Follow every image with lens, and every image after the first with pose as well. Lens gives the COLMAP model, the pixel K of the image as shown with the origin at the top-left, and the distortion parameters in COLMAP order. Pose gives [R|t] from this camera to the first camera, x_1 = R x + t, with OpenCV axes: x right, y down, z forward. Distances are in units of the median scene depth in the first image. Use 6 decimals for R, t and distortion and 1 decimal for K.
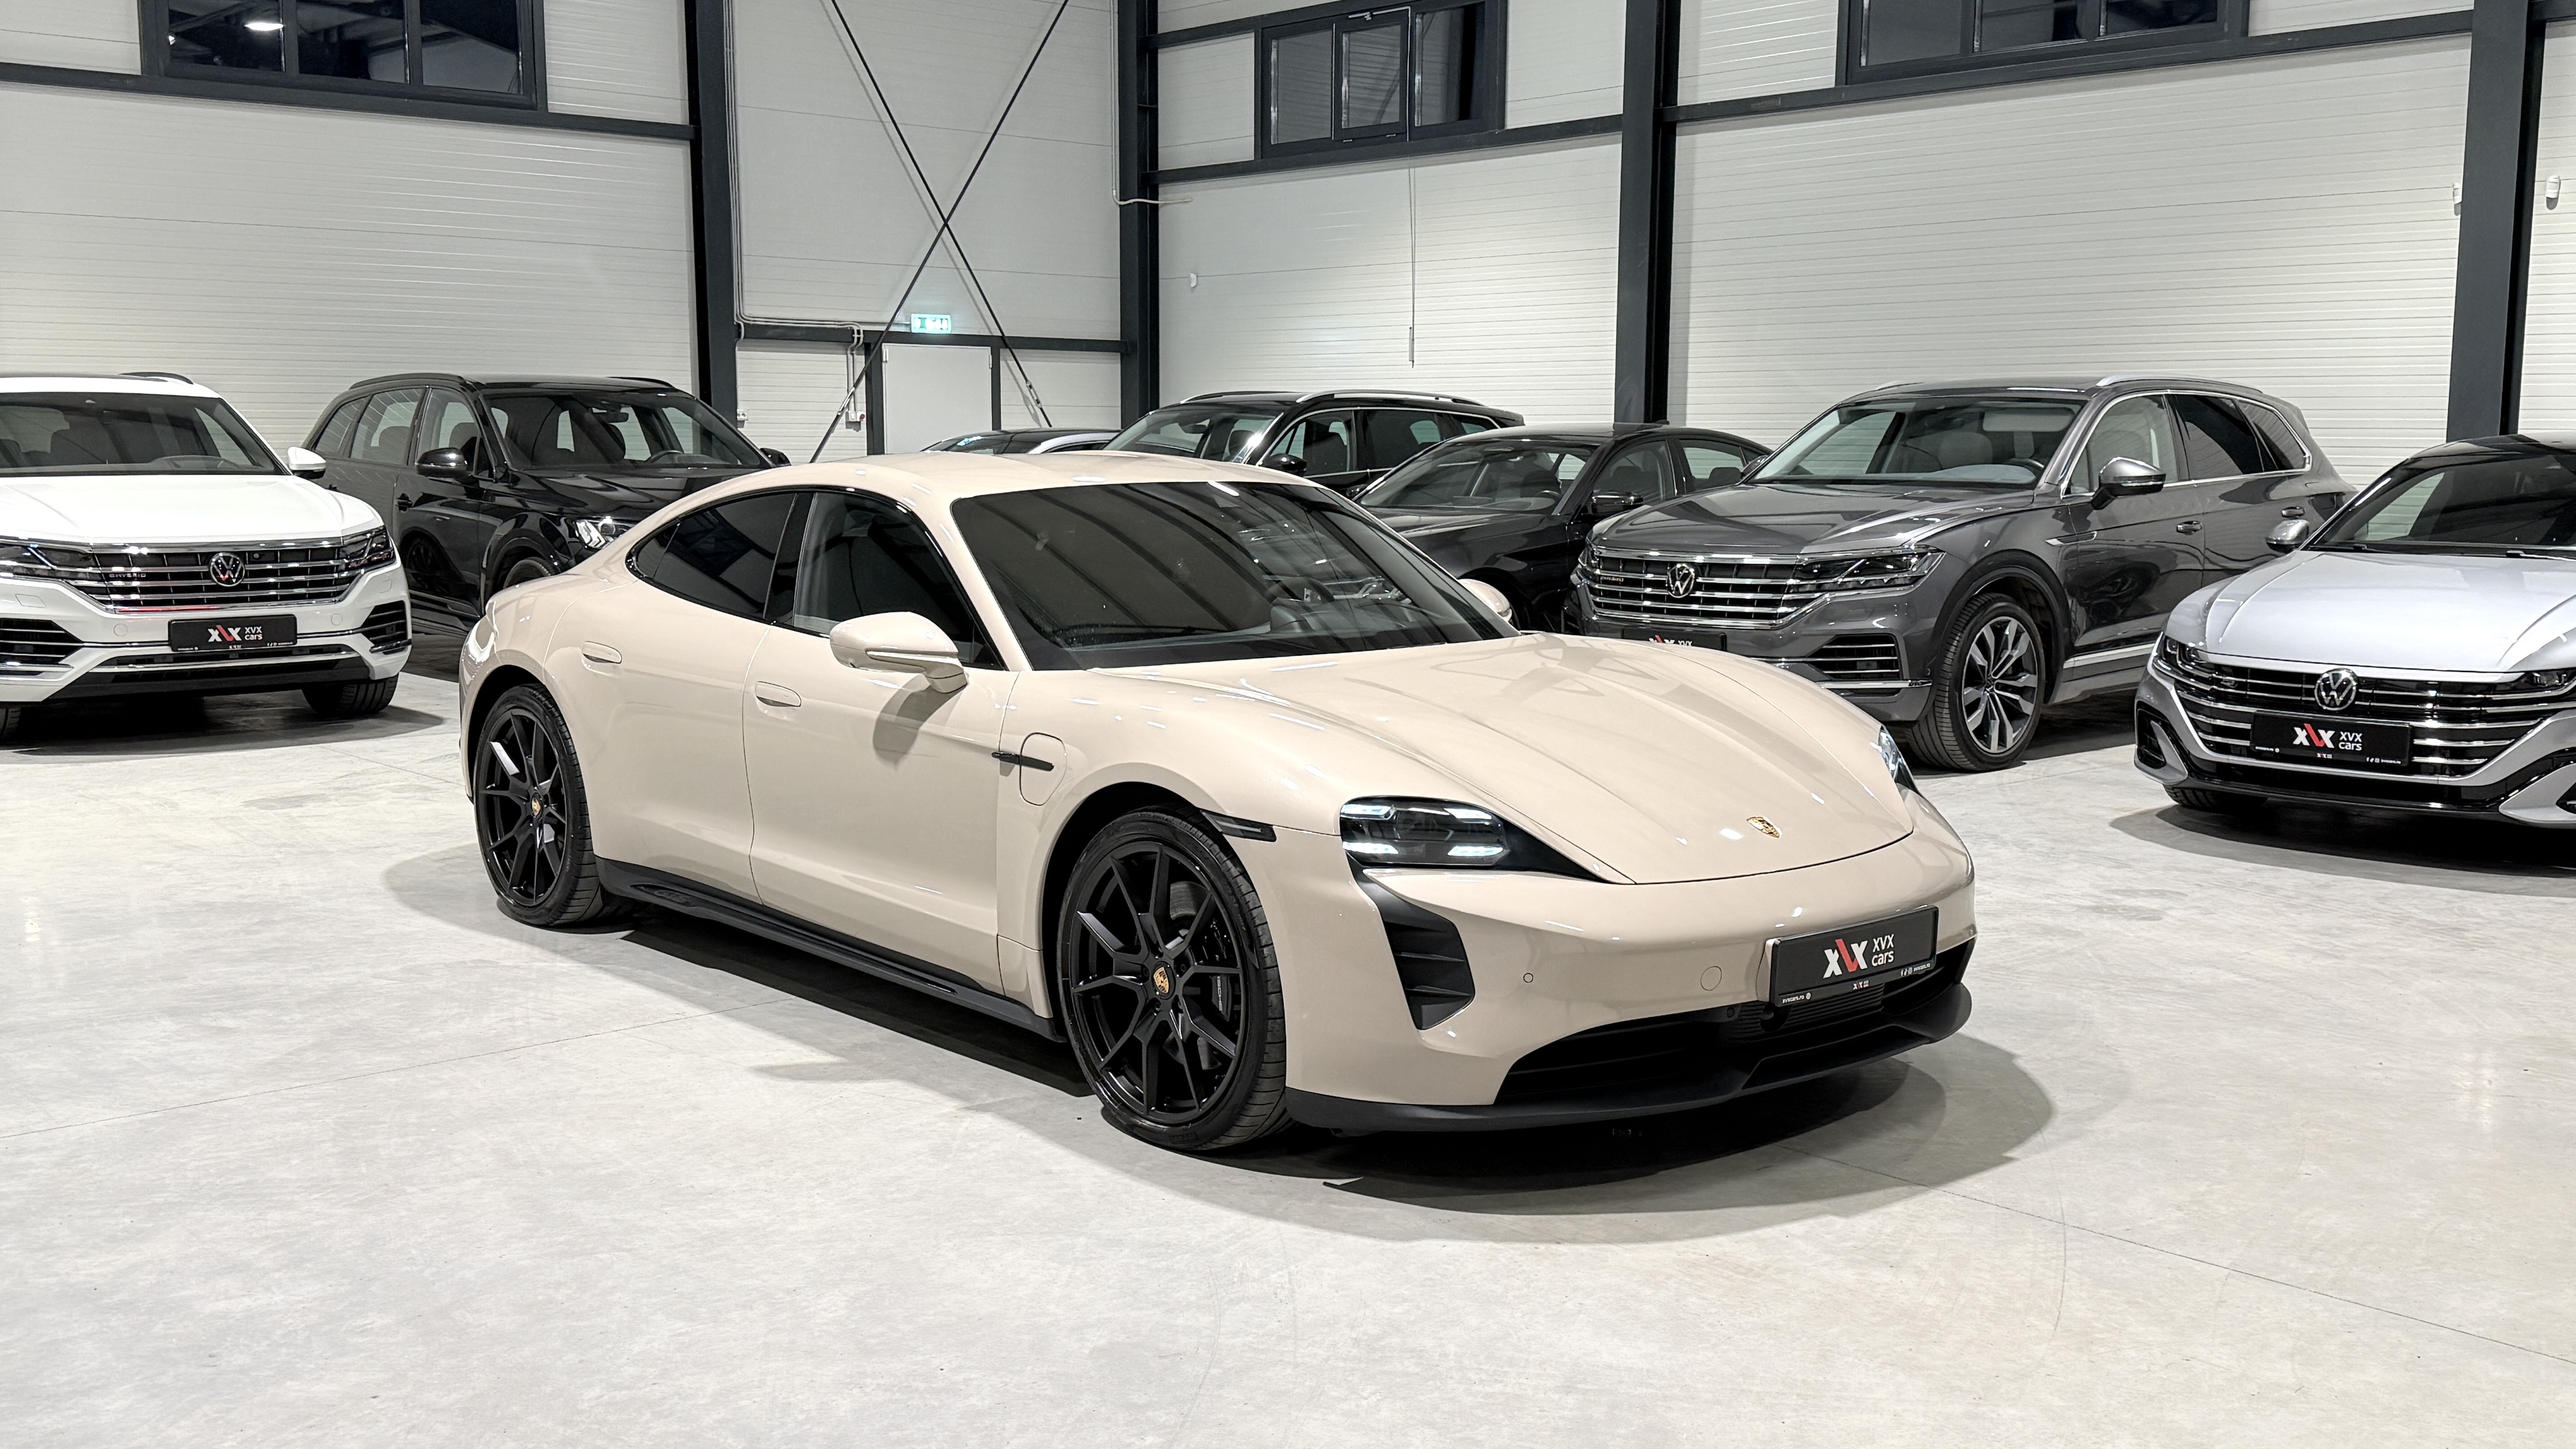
lens RADIAL K [[2404.3, 0, 1268.0], [0, 2404.3, 716.5], [0, 0, 1]] dist [0.168807, -0.351077]
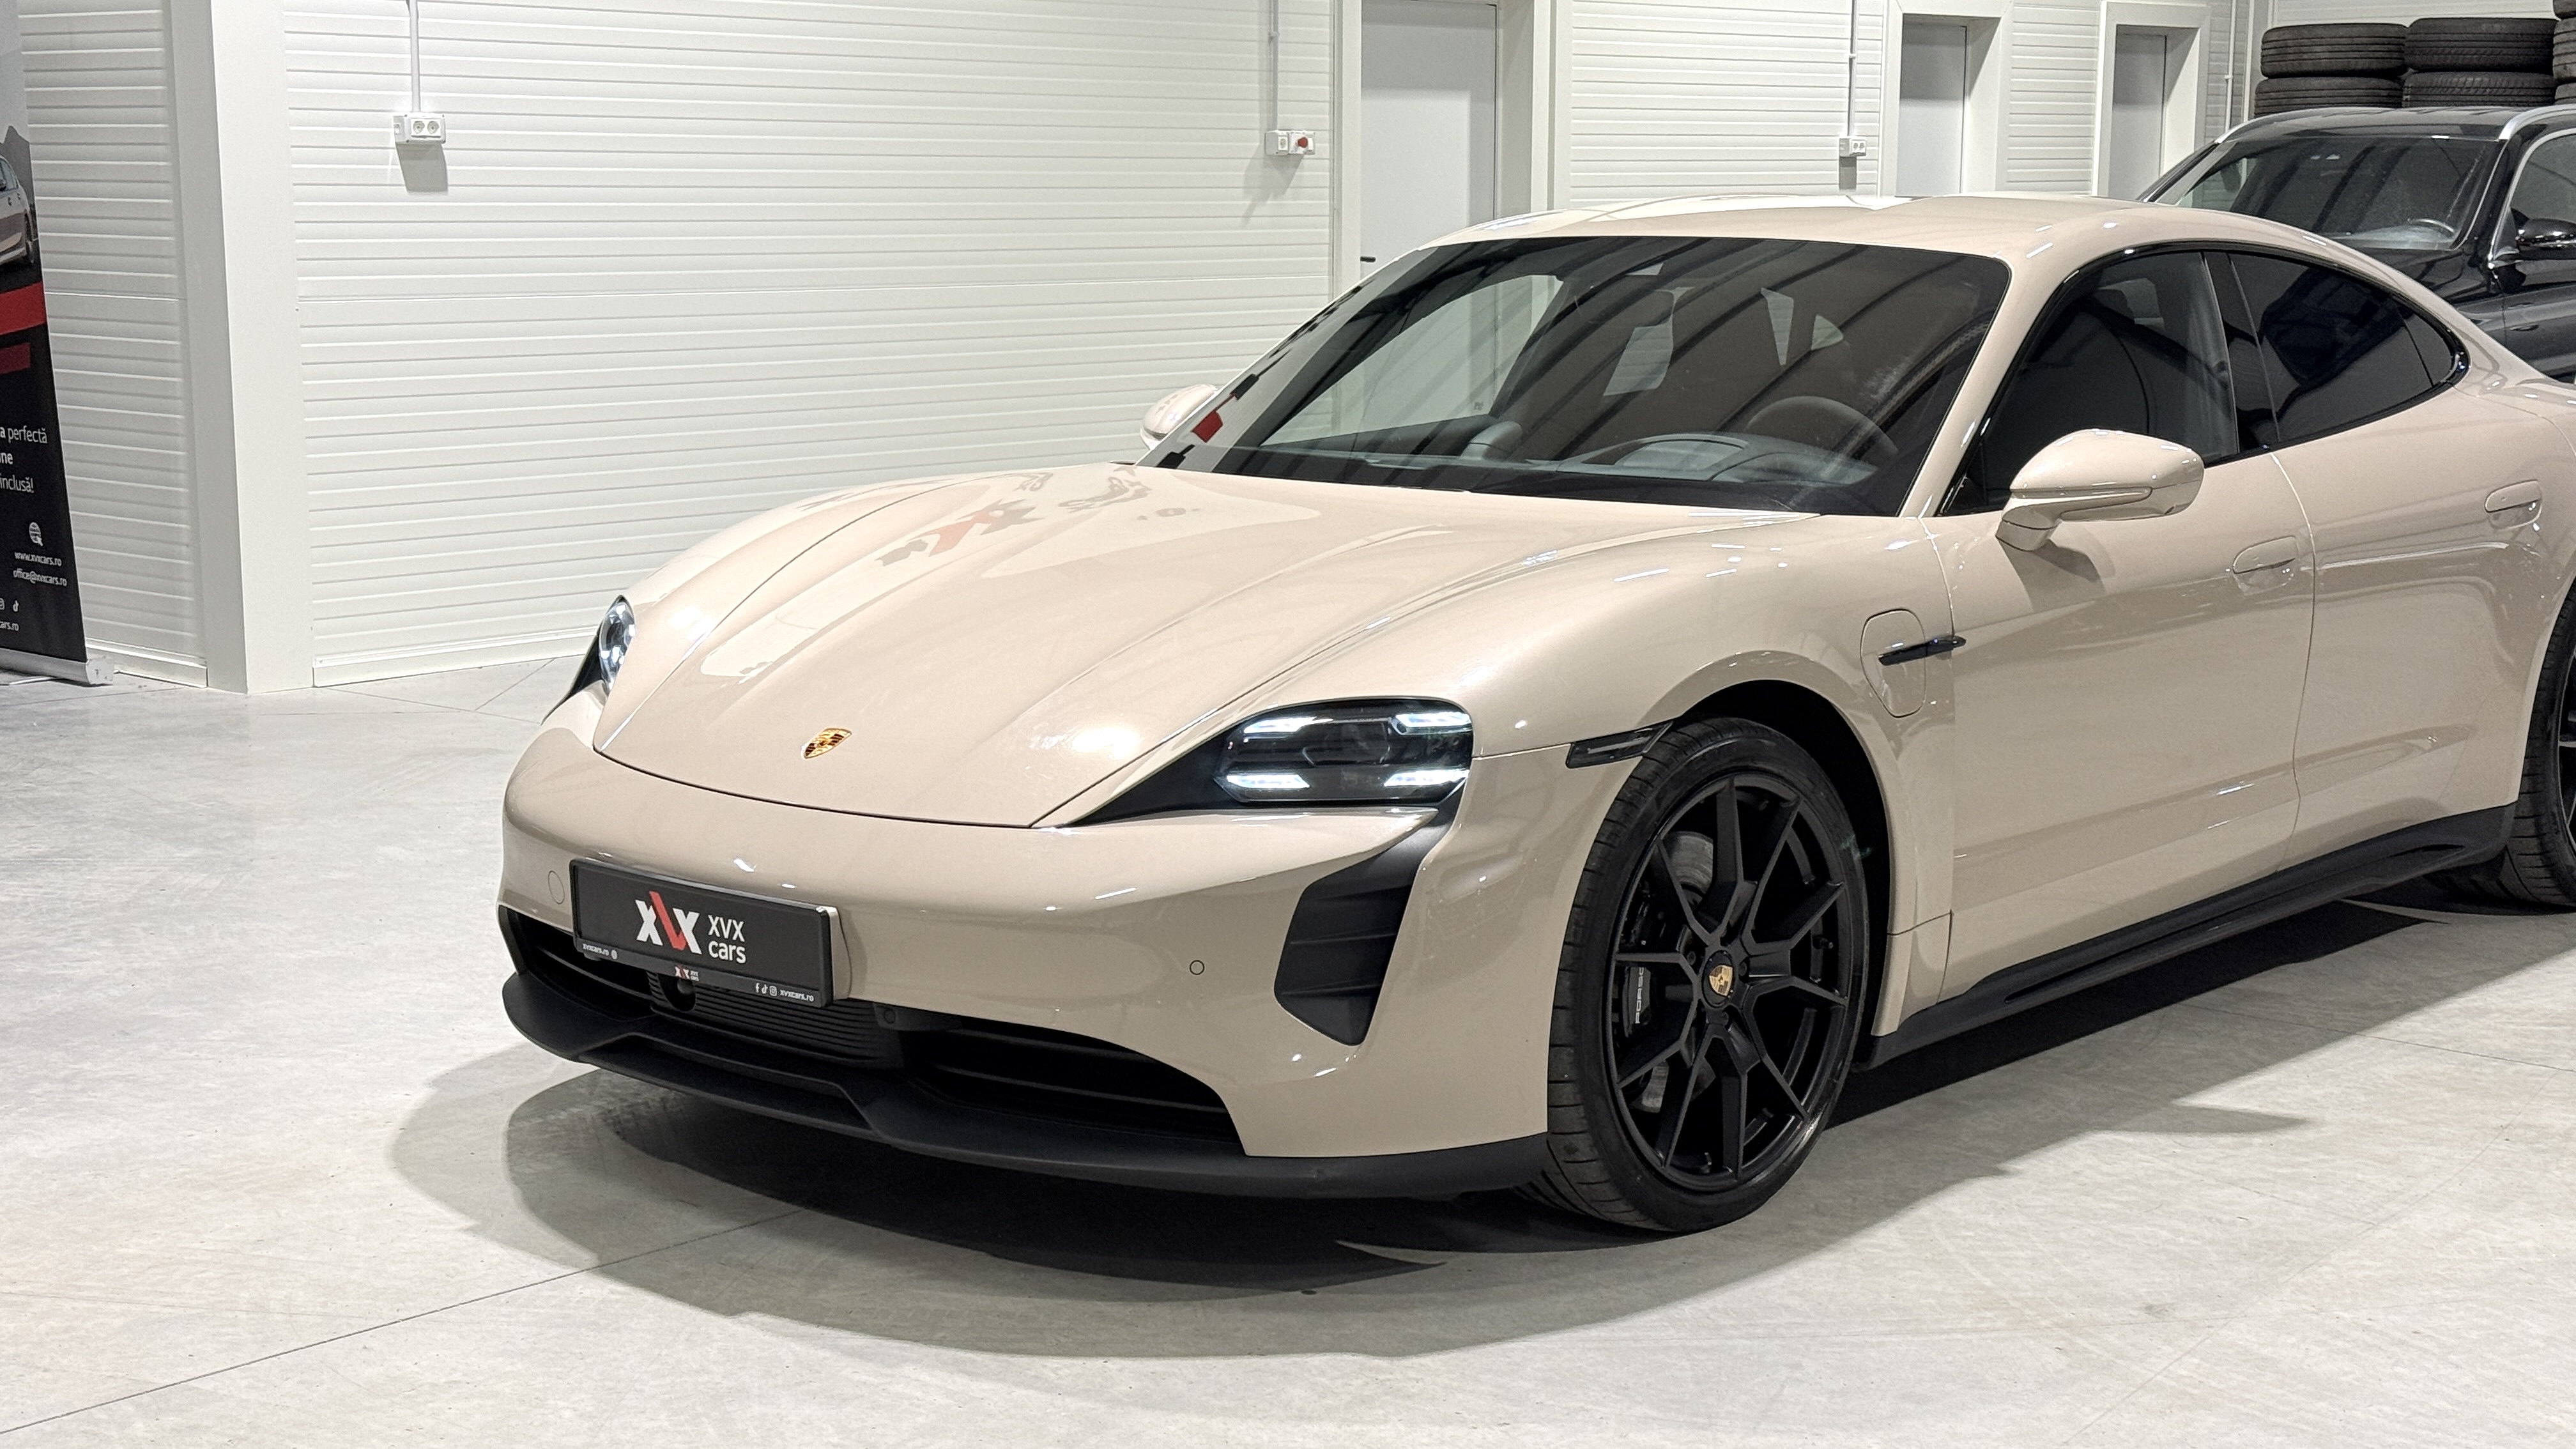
lens RADIAL K [[3530.1, 0, 1288.0], [0, 3530.1, 724.5], [0, 0, 1]] dist [0.131164, -0.089566]
pose [[0.116546, 0.149521, -0.981866, 1.085117], [-0.121451, 0.983329, 0.135327, -0.099248], [0.985732, 0.103477, 0.132763, 0.911470]]
